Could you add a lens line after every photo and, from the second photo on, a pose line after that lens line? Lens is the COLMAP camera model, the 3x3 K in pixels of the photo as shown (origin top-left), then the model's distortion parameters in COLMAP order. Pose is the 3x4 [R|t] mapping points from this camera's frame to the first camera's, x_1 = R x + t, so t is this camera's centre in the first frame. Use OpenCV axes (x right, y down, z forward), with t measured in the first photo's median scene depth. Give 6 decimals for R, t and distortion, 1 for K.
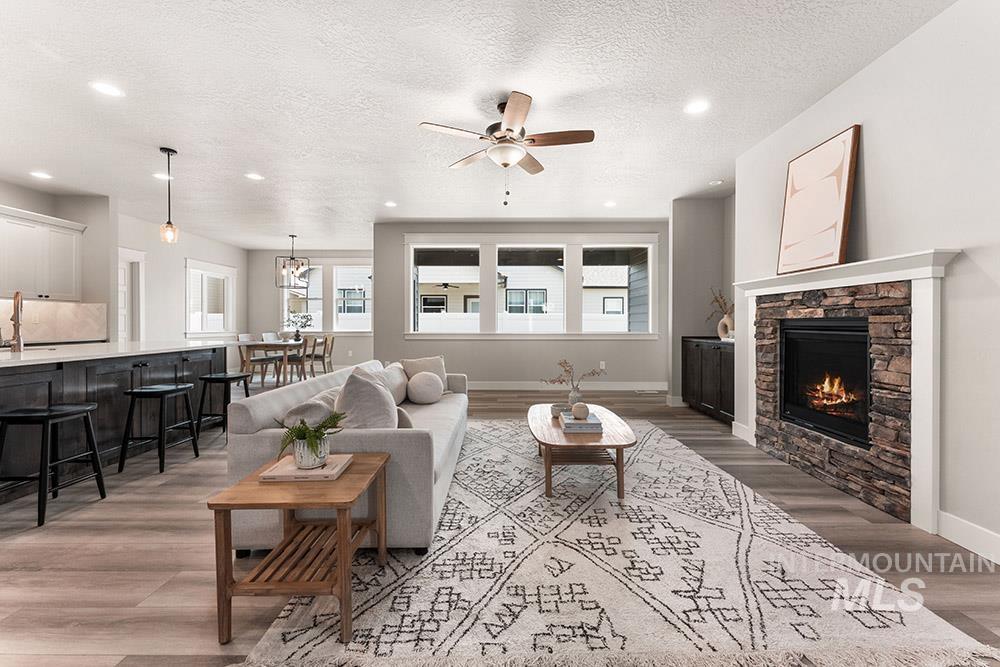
lens RADIAL K [[398.5, 0, 498.4], [0, 398.5, 323.7], [0, 0, 1]] dist [0.004341, 0.000469]
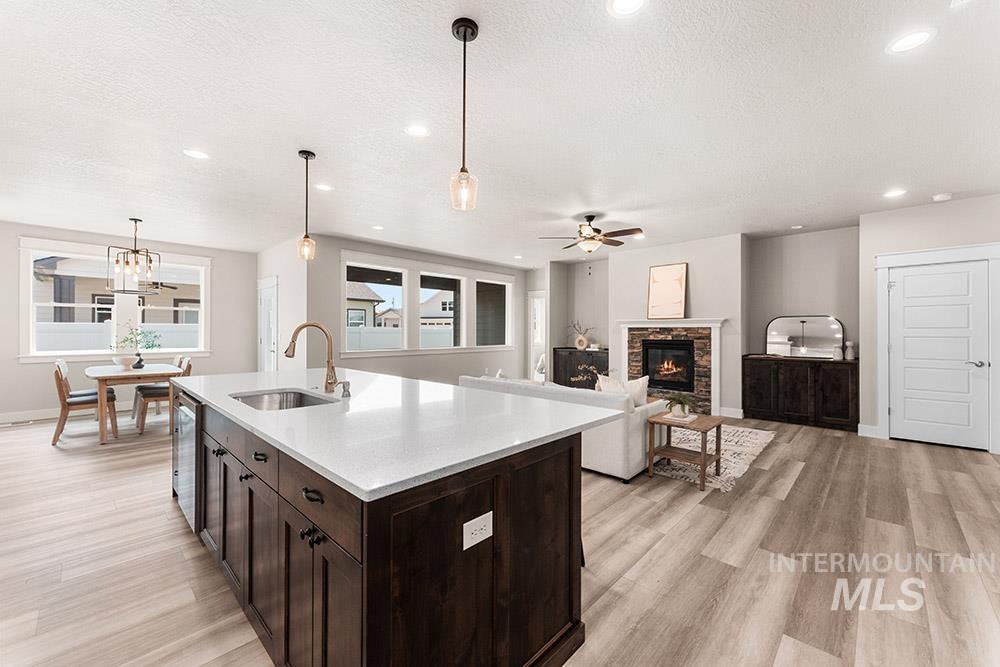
lens RADIAL K [[398.5, 0, 494.4], [0, 398.5, 329.6], [0, 0, 1]] dist [0.004341, 0.000469]
pose [[0.693395, 0.007057, 0.720523, -1.726867], [-0.002540, 0.999970, -0.007350, -0.058895], [-0.720554, 0.003266, 0.693392, 0.142200]]
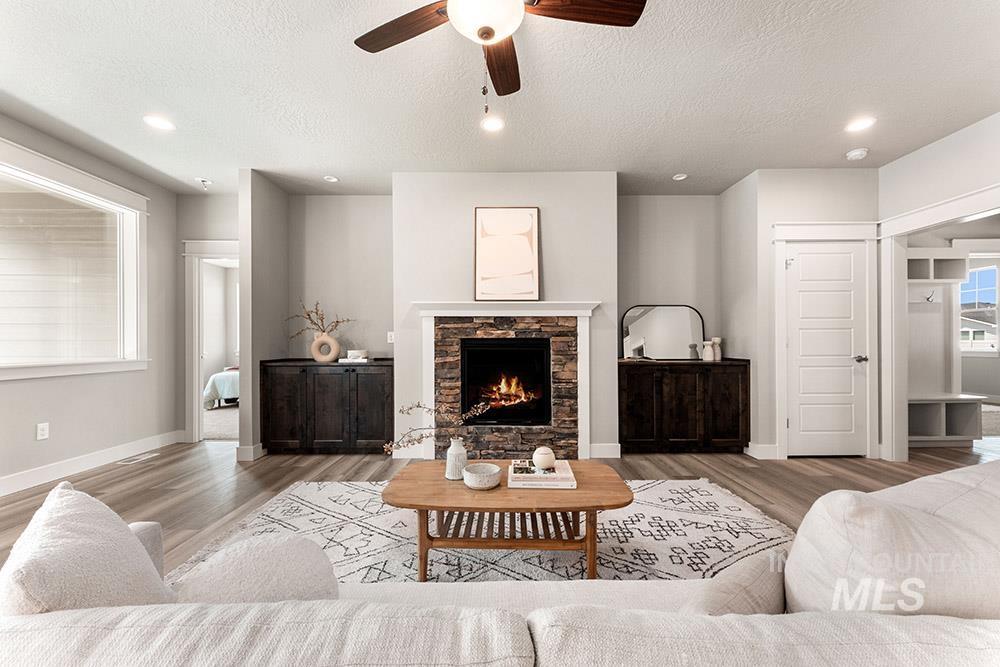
lens RADIAL K [[398.5, 0, 508.7], [0, 398.5, 344.8], [0, 0, 1]] dist [0.004341, 0.000469]
pose [[-0.019469, -0.002784, 0.999807, -0.574149], [0.004165, 0.999987, 0.002865, 0.005323], [-0.999802, 0.004220, -0.019457, 1.142767]]
